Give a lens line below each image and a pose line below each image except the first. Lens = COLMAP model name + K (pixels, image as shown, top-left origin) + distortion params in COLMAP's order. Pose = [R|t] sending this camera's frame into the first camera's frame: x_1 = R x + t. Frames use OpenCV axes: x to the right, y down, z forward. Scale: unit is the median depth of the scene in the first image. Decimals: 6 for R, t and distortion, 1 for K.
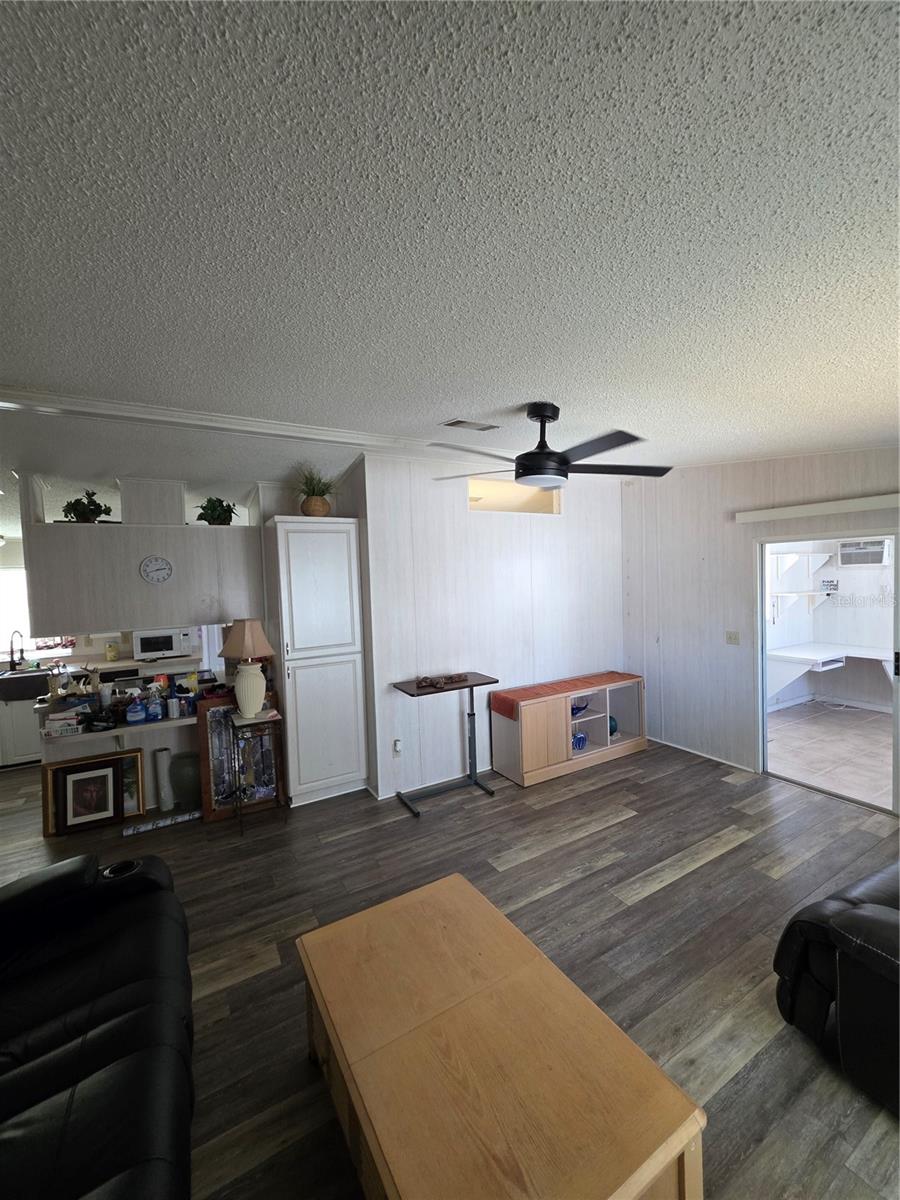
lens RADIAL K [[479.7, 0, 451.7], [0, 479.7, 594.6], [0, 0, 1]] dist [0.001328, -0.000098]
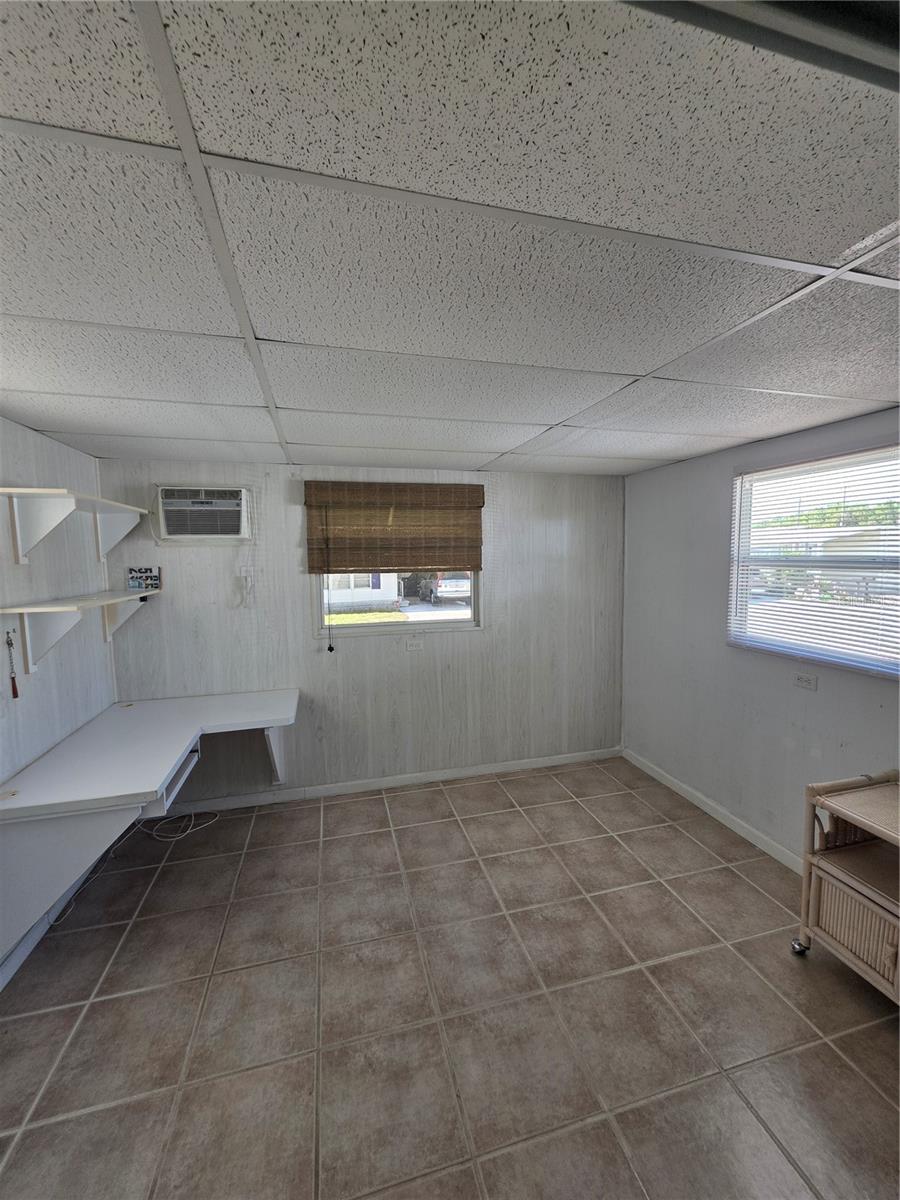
lens RADIAL K [[479.7, 0, 451.7], [0, 479.7, 594.6], [0, 0, 1]] dist [0.001328, -0.000098]
pose [[0.260247, -0.053571, 0.964055, 0.434645], [0.042291, 0.998134, 0.044049, -0.012436], [-0.964616, 0.029307, 0.262026, 0.620080]]
